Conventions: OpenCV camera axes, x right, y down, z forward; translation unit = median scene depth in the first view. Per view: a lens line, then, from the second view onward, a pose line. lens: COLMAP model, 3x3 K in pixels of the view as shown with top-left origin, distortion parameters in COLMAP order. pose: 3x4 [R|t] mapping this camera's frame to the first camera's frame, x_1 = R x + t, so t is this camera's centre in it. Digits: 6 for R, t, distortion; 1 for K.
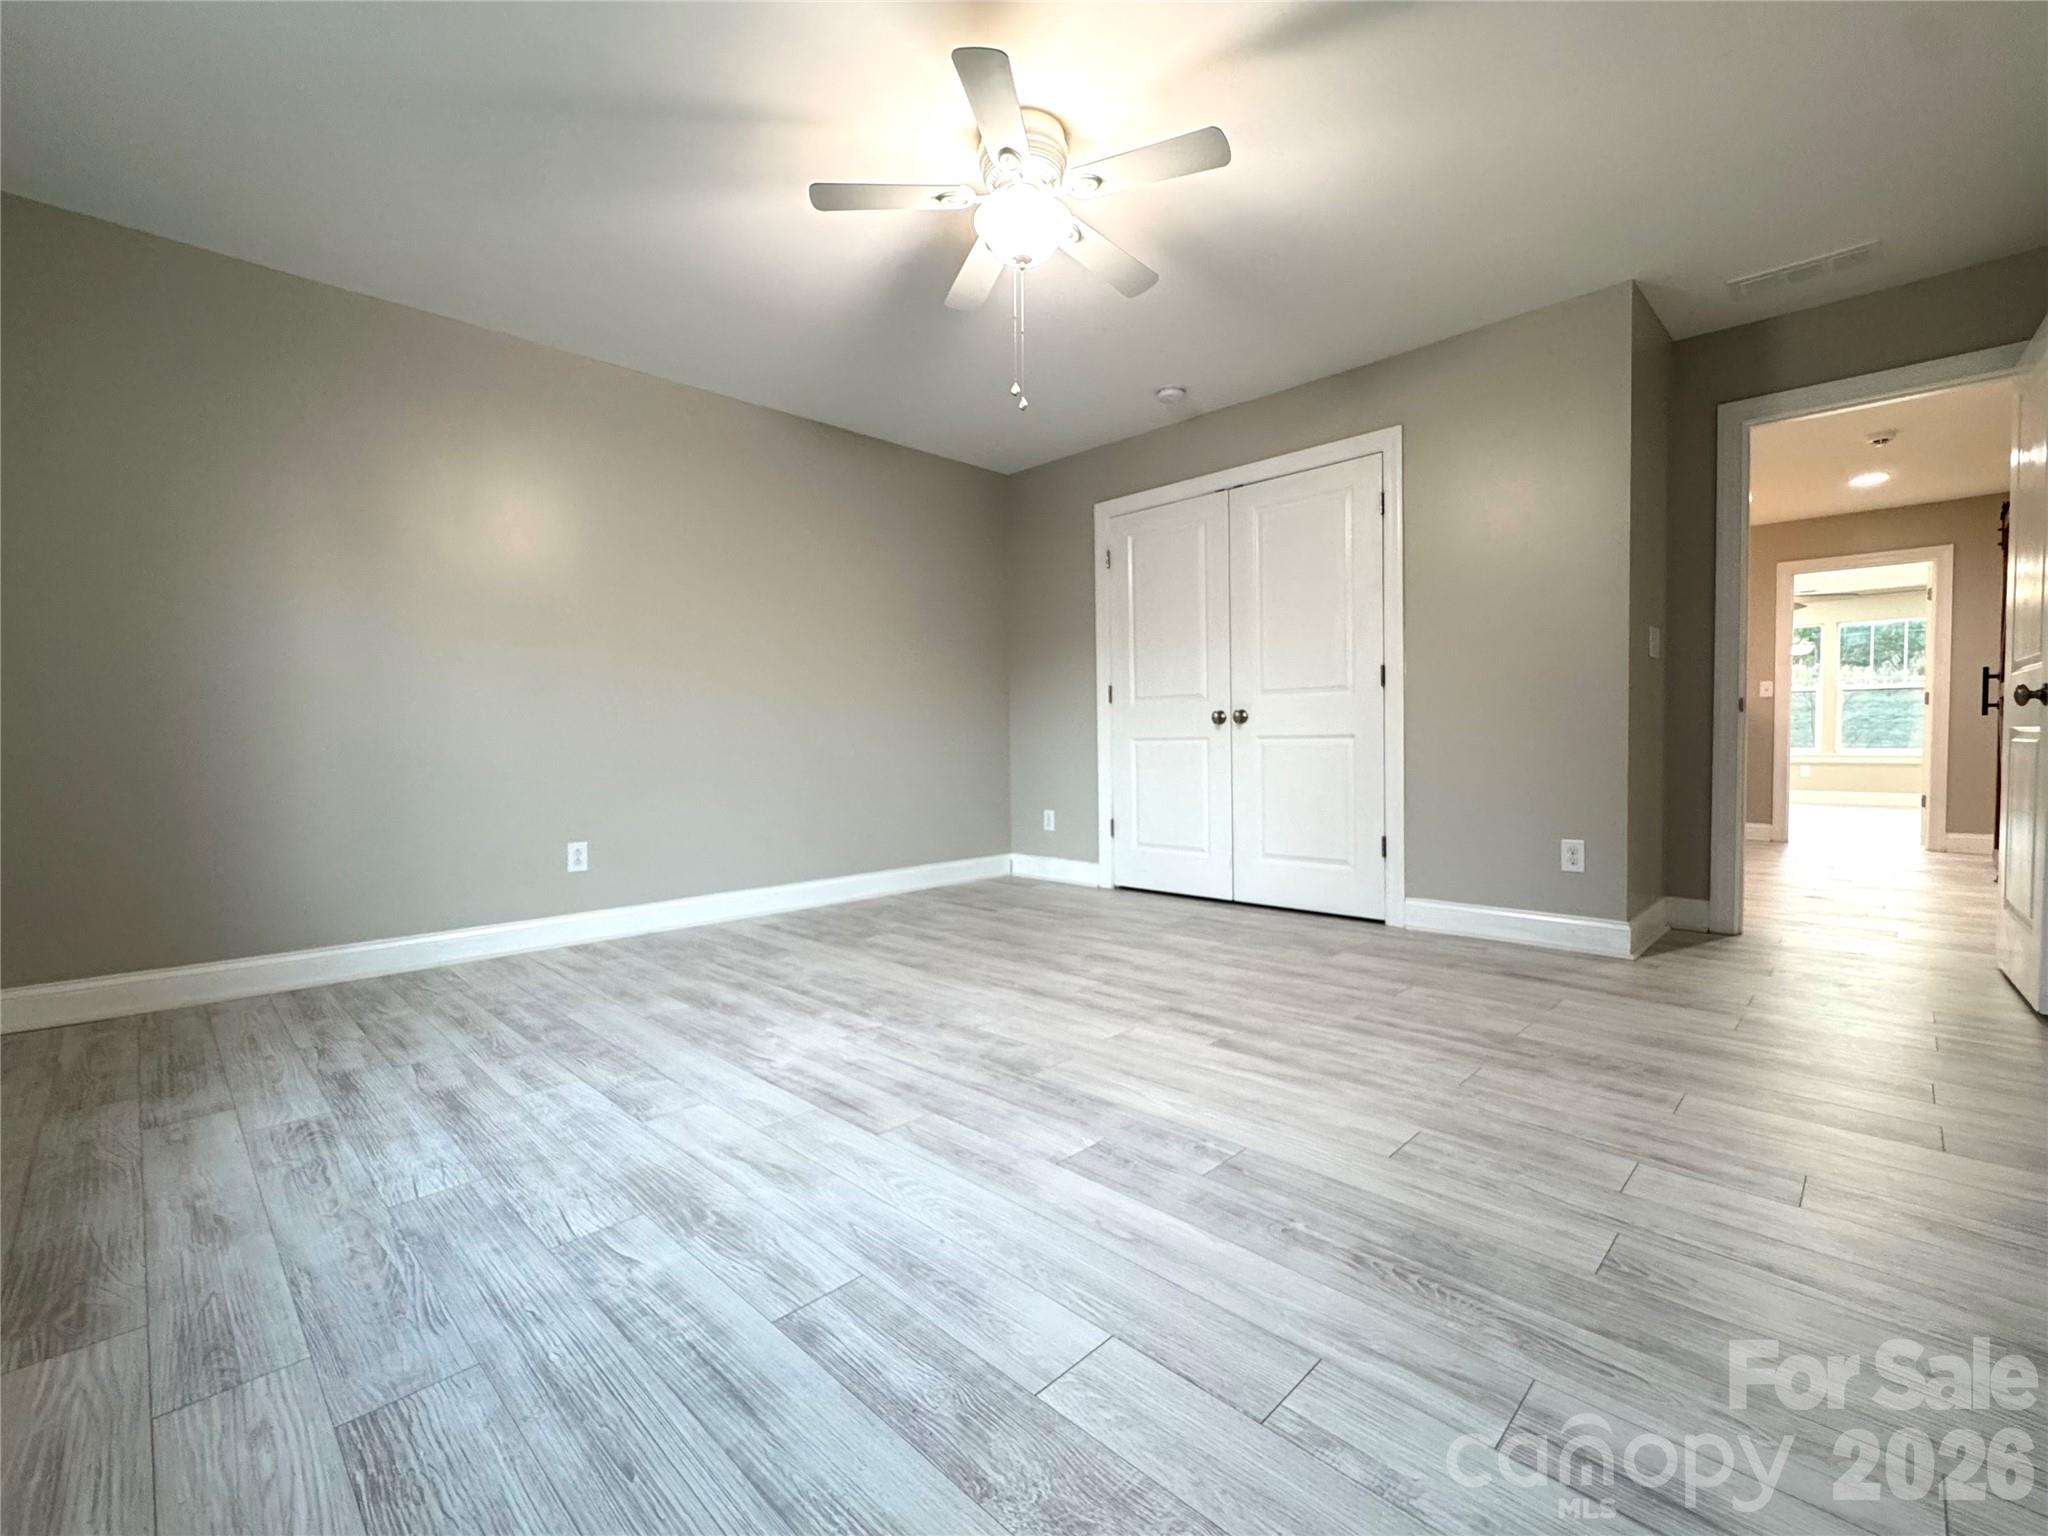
lens RADIAL K [[888.1, 0, 1026.3], [0, 888.1, 775.1], [0, 0, 1]] dist [-0.002183, -0.000567]
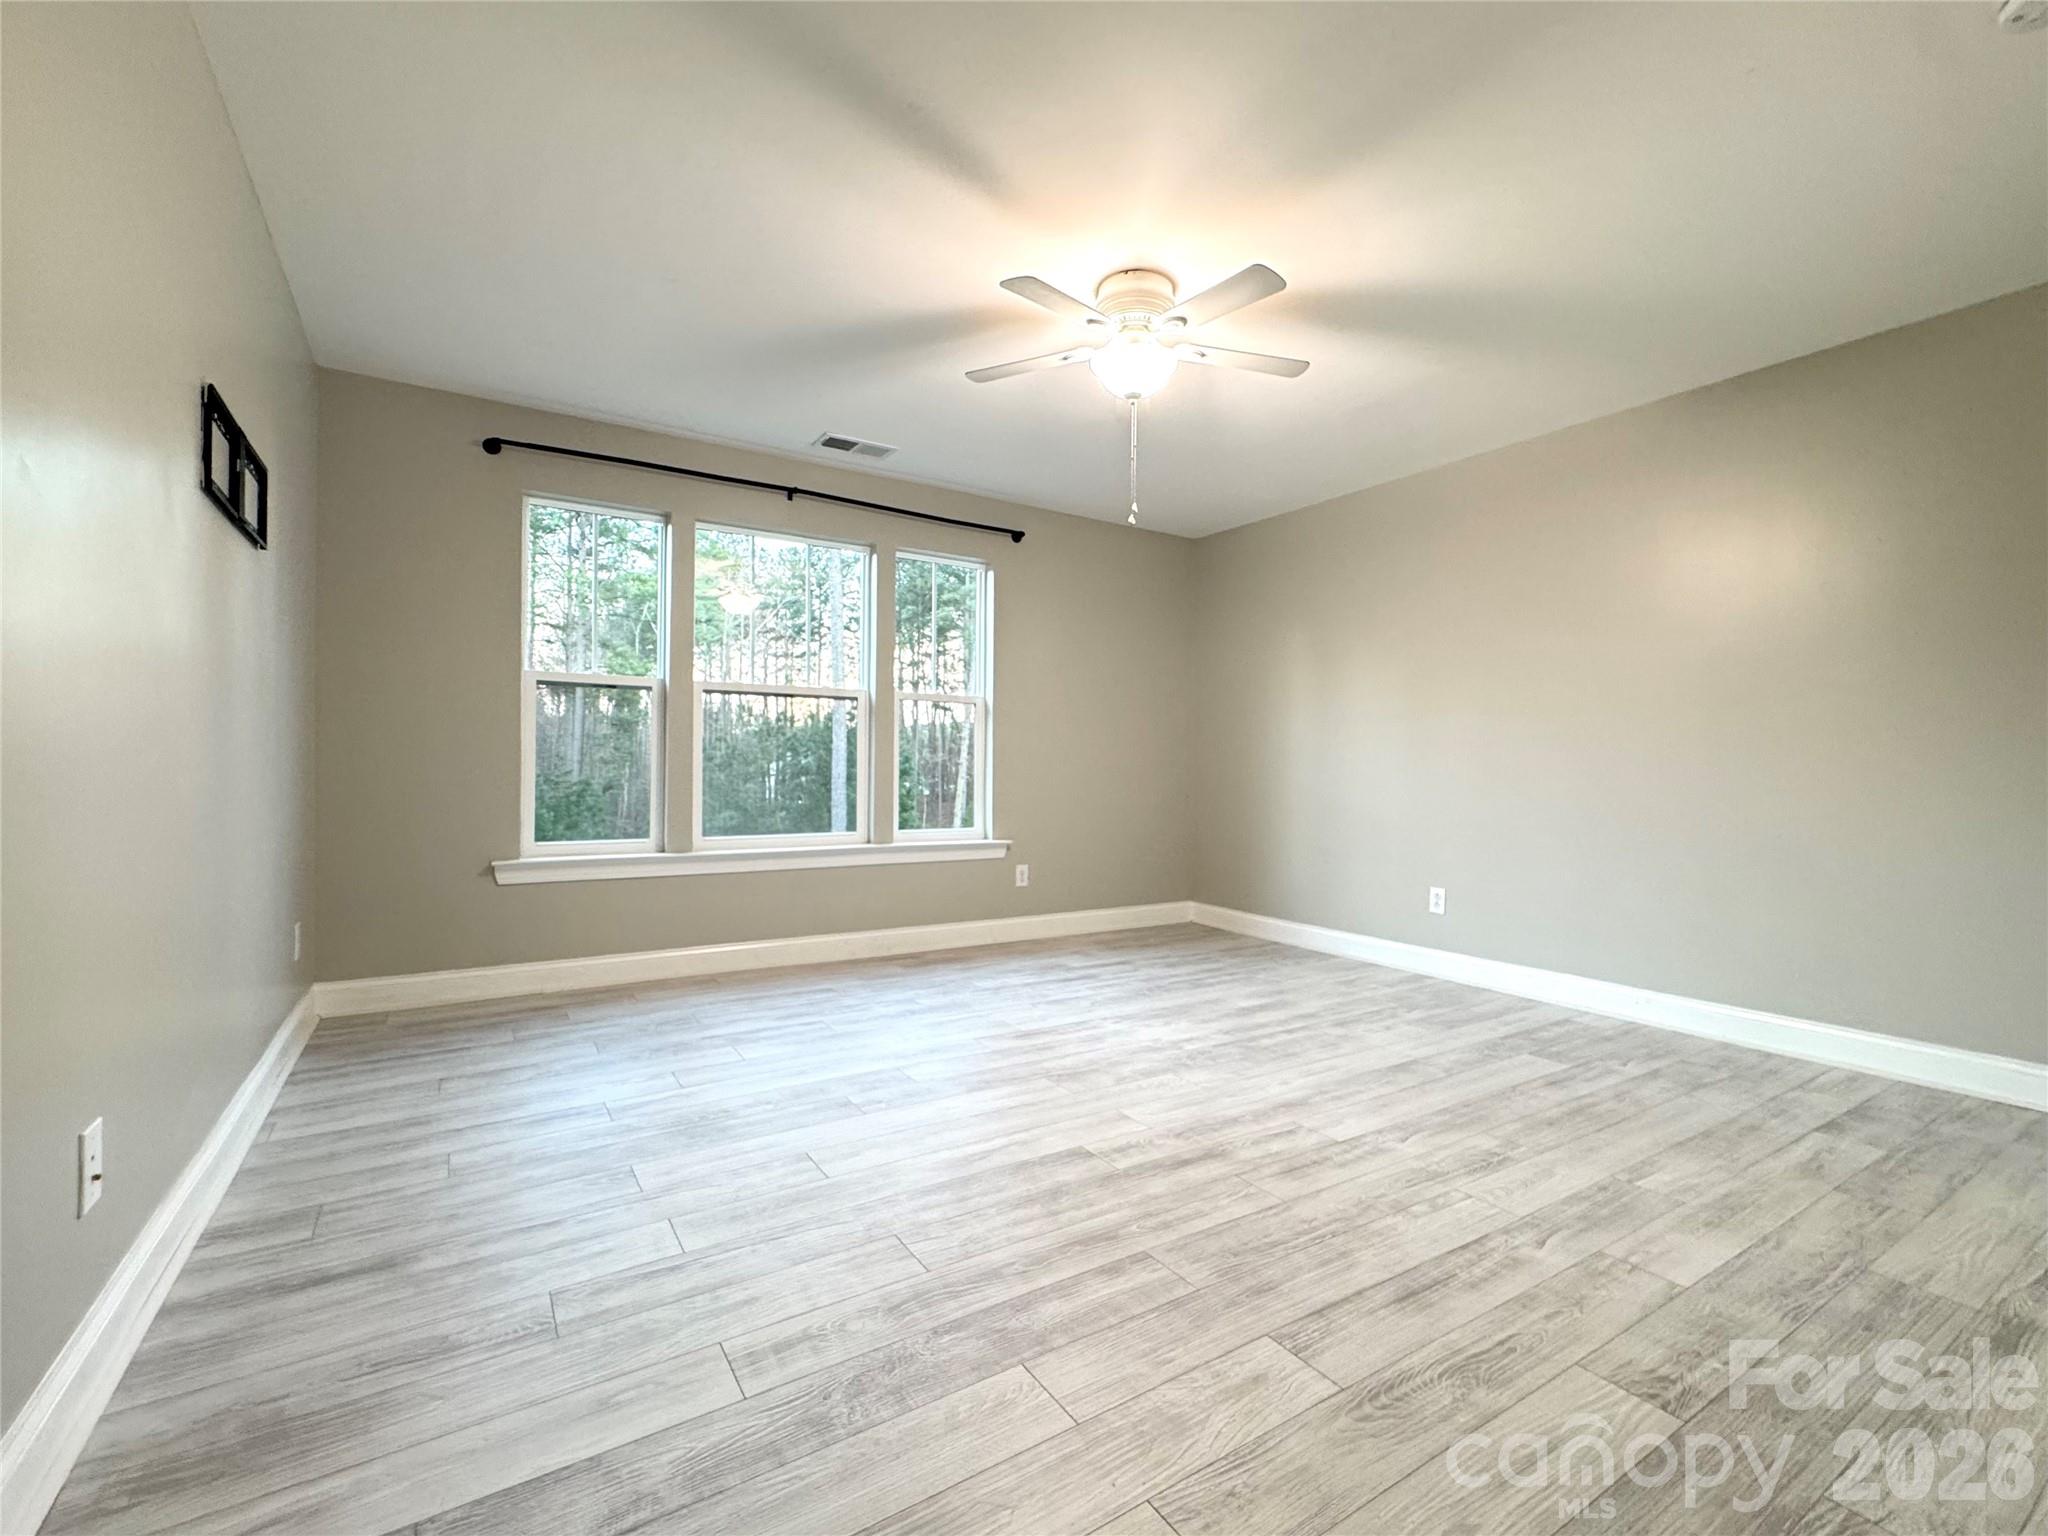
lens RADIAL K [[888.1, 0, 1018.9], [0, 888.1, 762.1], [0, 0, 1]] dist [-0.002183, -0.000567]
pose [[-0.226071, 0.001040, -0.974110, 1.102030], [-0.049764, 0.998681, 0.012615, -0.110947], [0.972839, 0.051327, -0.225721, 1.086394]]
